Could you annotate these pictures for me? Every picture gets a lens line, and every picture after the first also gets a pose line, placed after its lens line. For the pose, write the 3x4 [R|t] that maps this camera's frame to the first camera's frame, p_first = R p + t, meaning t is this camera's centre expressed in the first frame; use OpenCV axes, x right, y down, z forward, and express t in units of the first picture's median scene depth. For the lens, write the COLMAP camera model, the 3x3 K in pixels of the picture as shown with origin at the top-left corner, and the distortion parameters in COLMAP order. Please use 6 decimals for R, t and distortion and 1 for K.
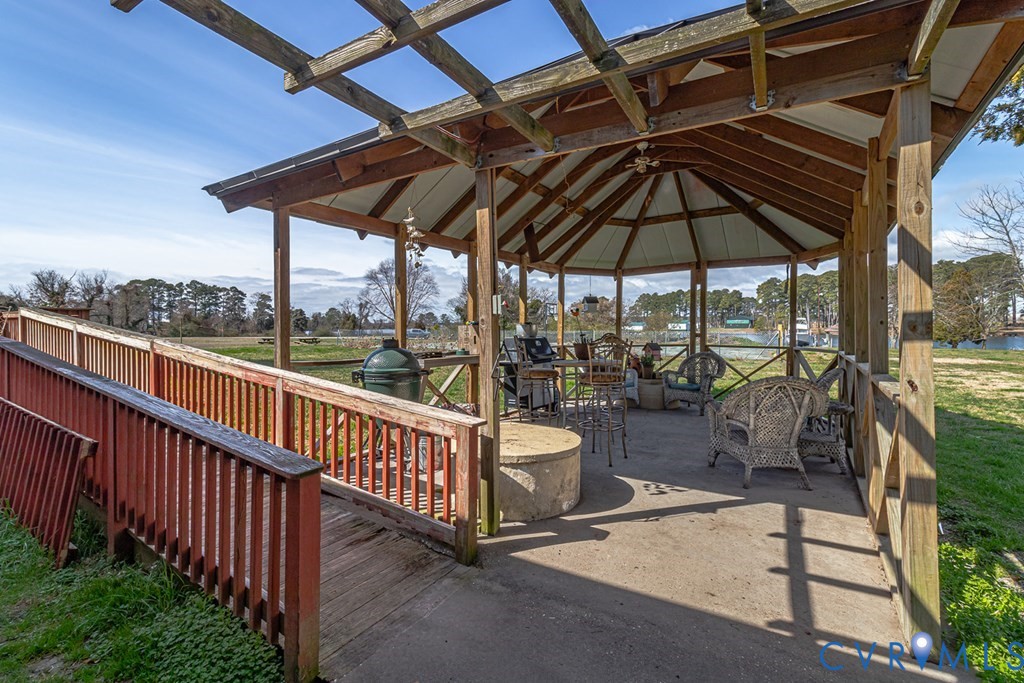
lens RADIAL K [[480.4, 0, 511.6], [0, 480.4, 329.8], [0, 0, 1]] dist [0.001776, -0.000170]
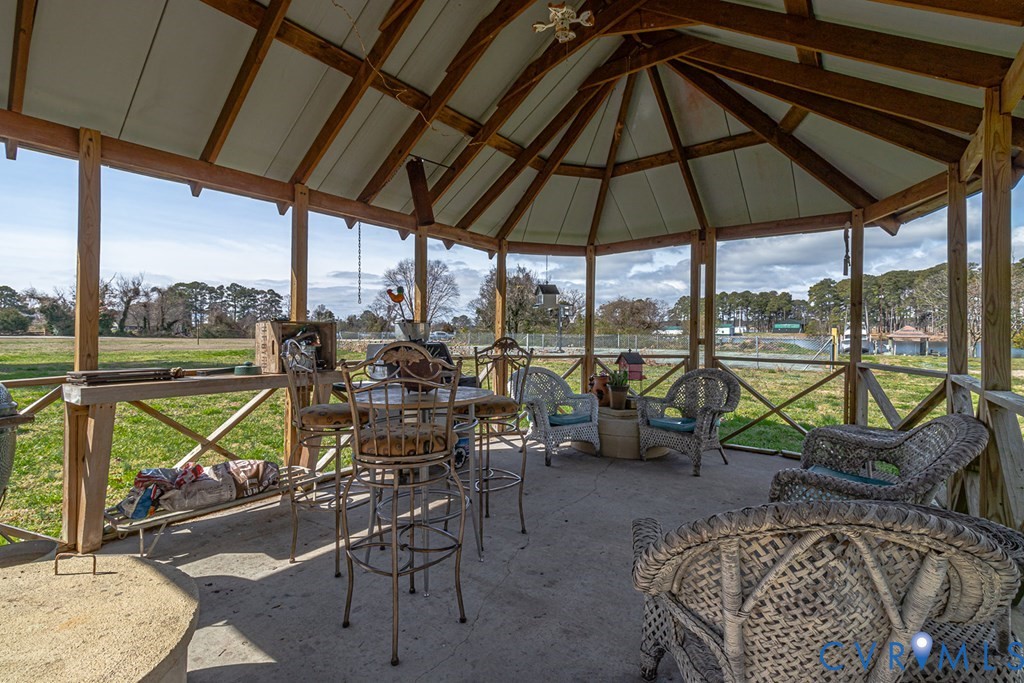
lens RADIAL K [[480.4, 0, 511.6], [0, 480.4, 329.8], [0, 0, 1]] dist [0.001776, -0.000170]
pose [[0.996588, 0.005402, -0.082355, 0.165854], [-0.006001, 0.999957, -0.007024, 0.001341], [0.082314, 0.007495, 0.996578, 0.294878]]
